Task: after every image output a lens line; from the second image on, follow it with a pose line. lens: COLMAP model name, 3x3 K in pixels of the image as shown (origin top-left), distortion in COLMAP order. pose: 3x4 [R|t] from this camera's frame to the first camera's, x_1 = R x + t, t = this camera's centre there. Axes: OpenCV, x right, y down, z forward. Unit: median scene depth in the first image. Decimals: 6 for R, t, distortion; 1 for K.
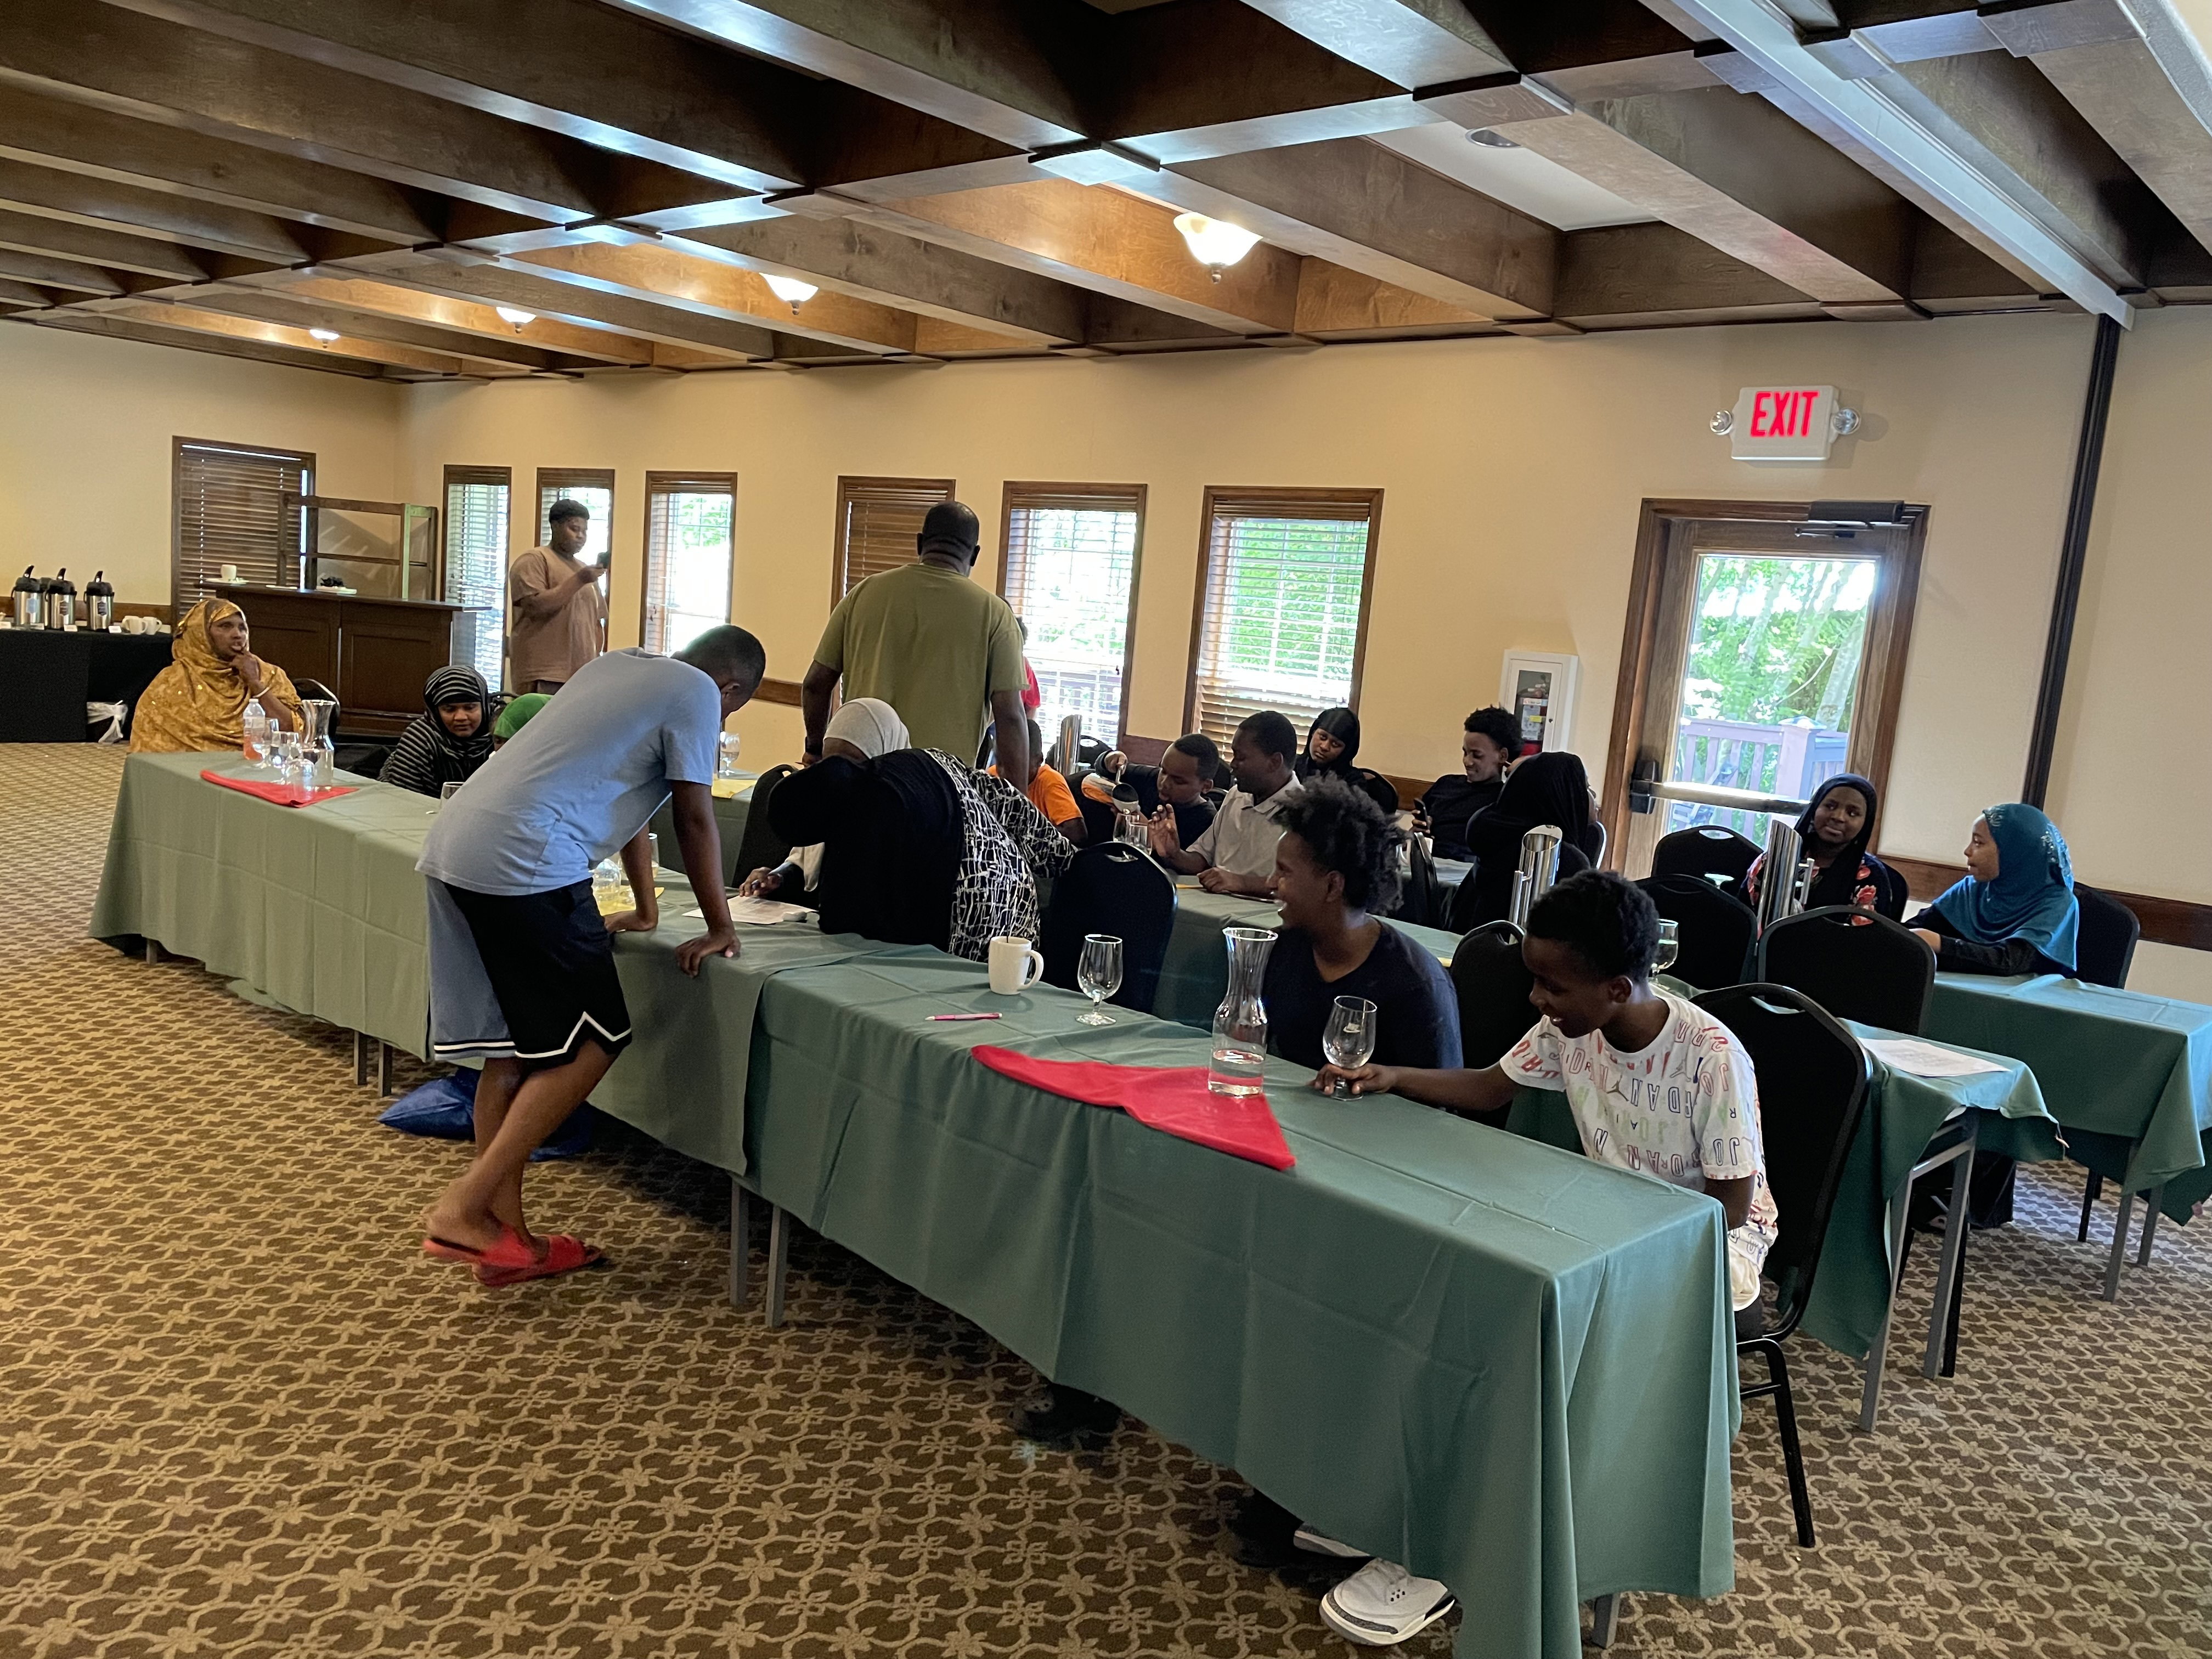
lens RADIAL K [[1661.2, 0, 1062.6], [0, 1661.2, 839.3], [0, 0, 1]] dist [0.030007, -0.013468]
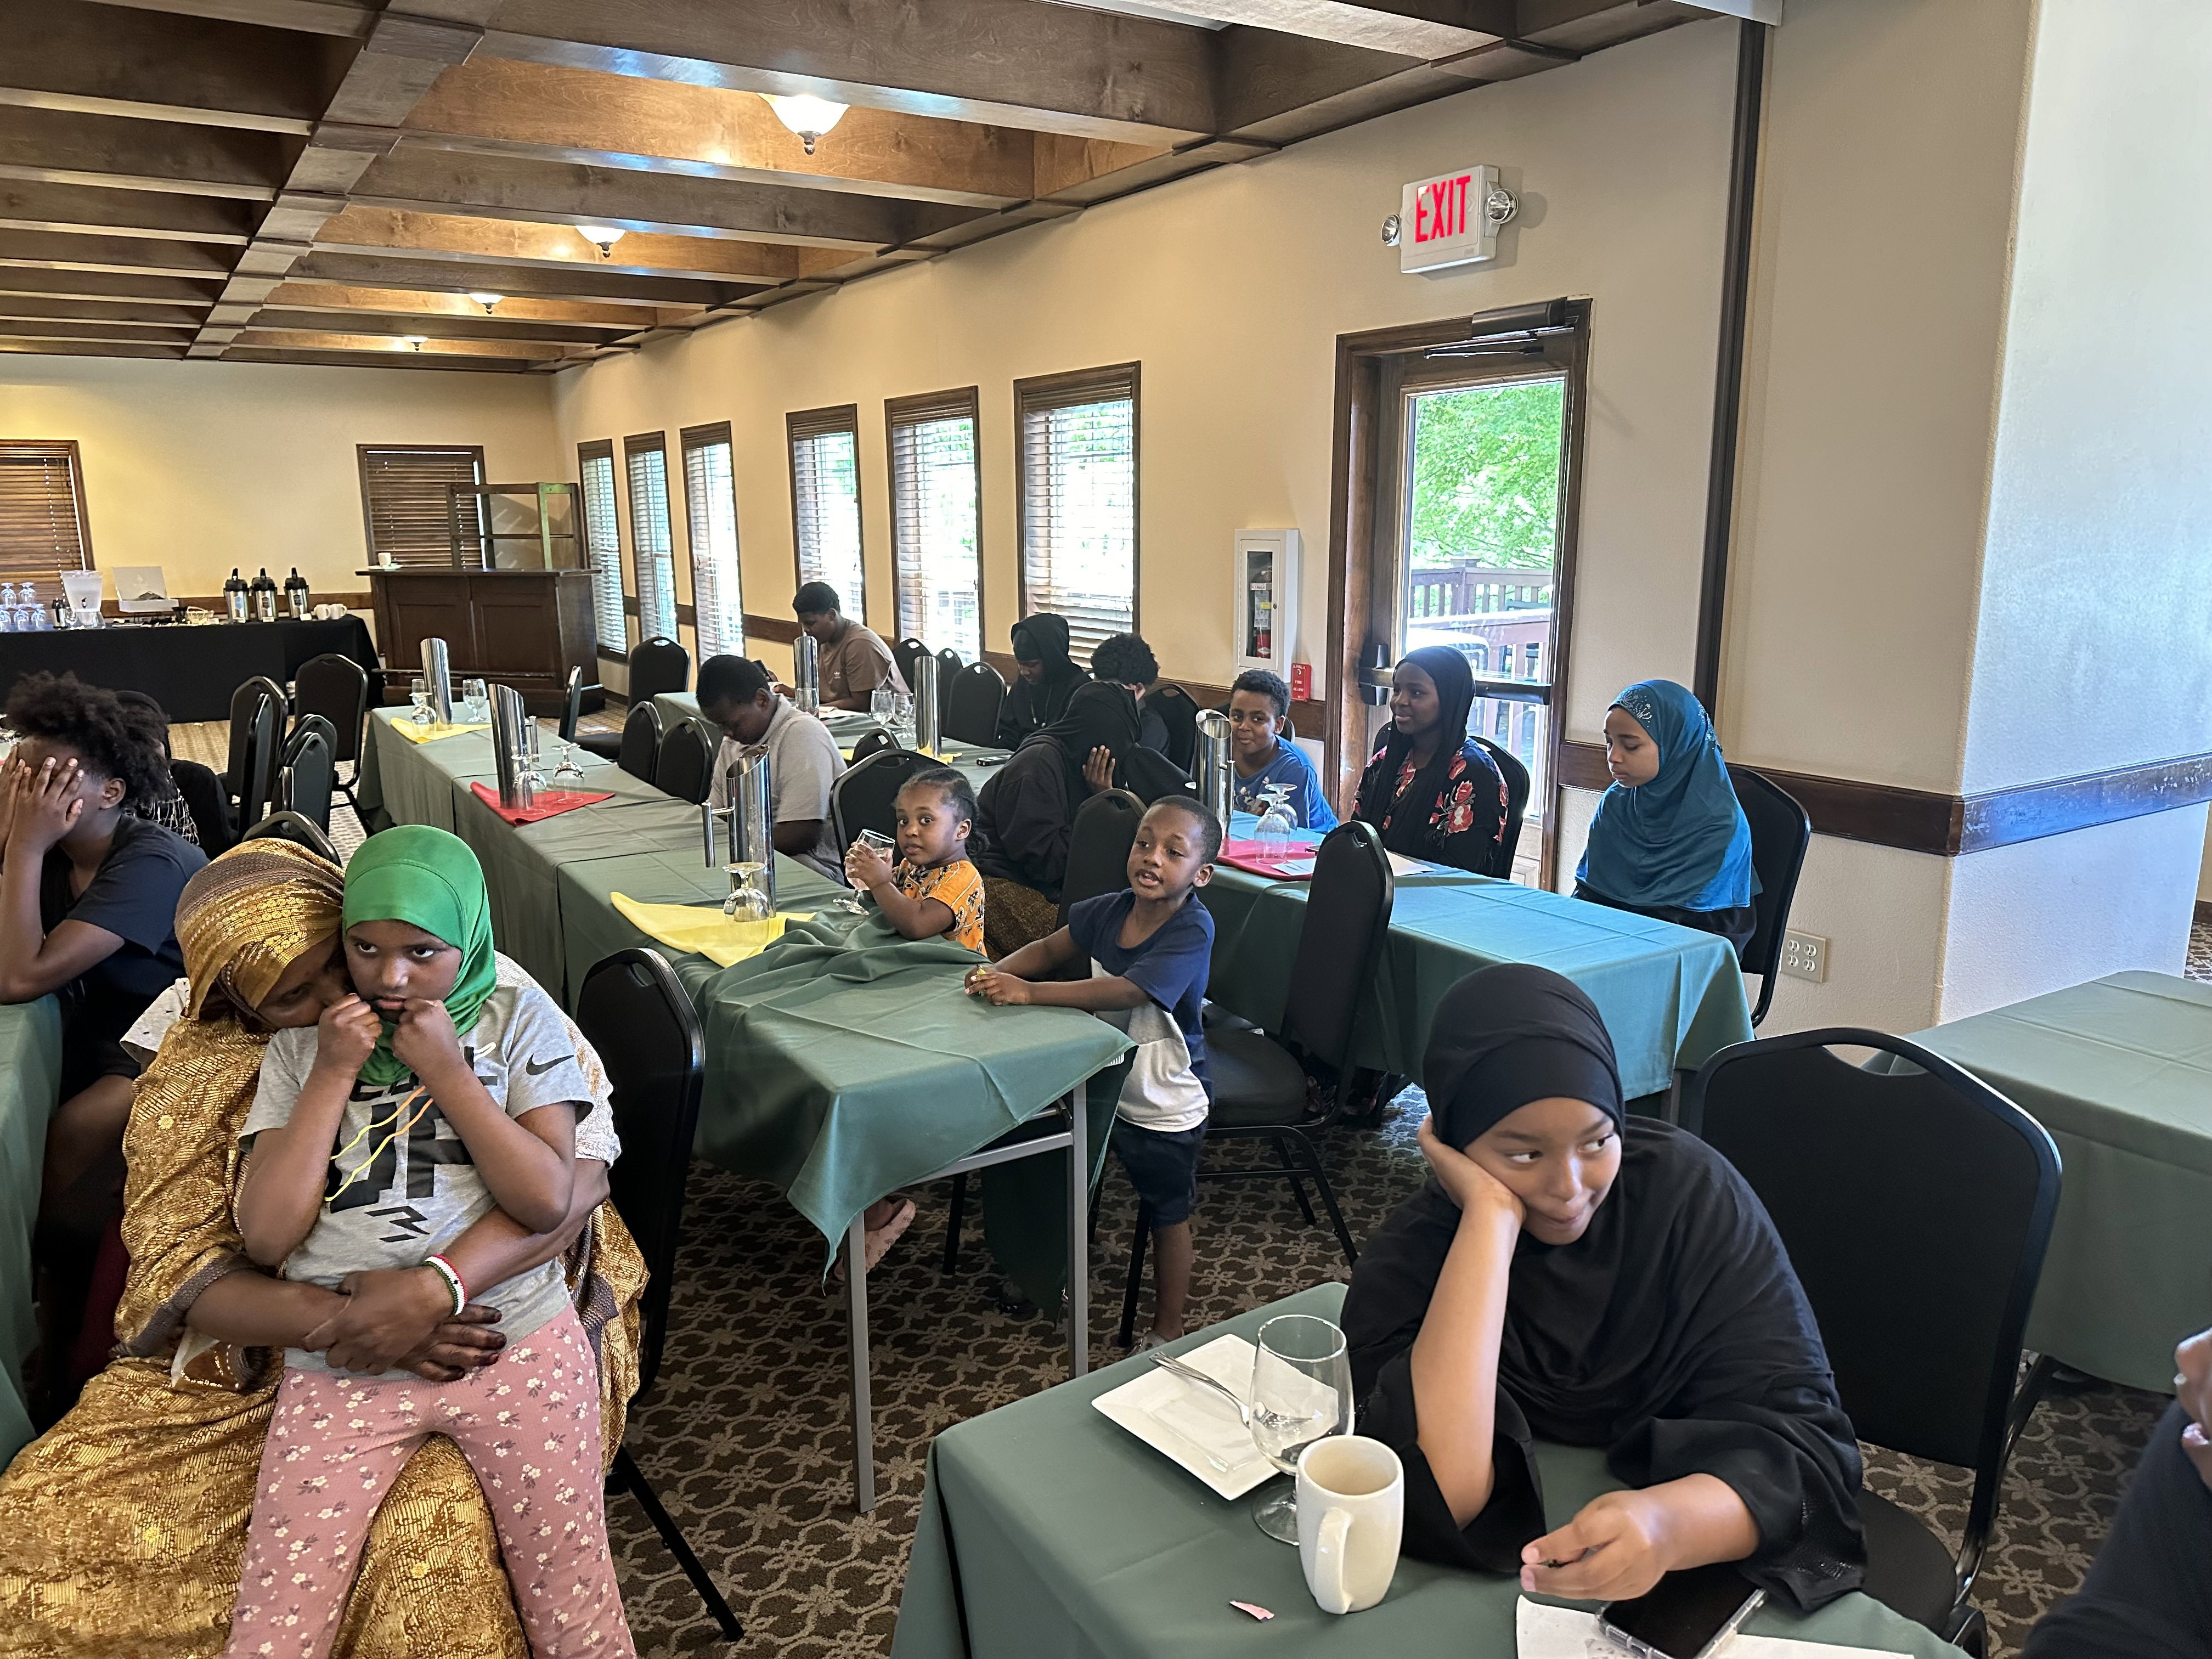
lens RADIAL K [[1546.5, 0, 1093.7], [0, 1546.5, 850.8], [0, 0, 1]] dist [0.028702, -0.025199]
pose [[0.957808, -0.034070, -0.285381, 0.283927], [0.052065, 0.997089, 0.055707, 0.004518], [0.282652, -0.068215, 0.956794, 0.120540]]
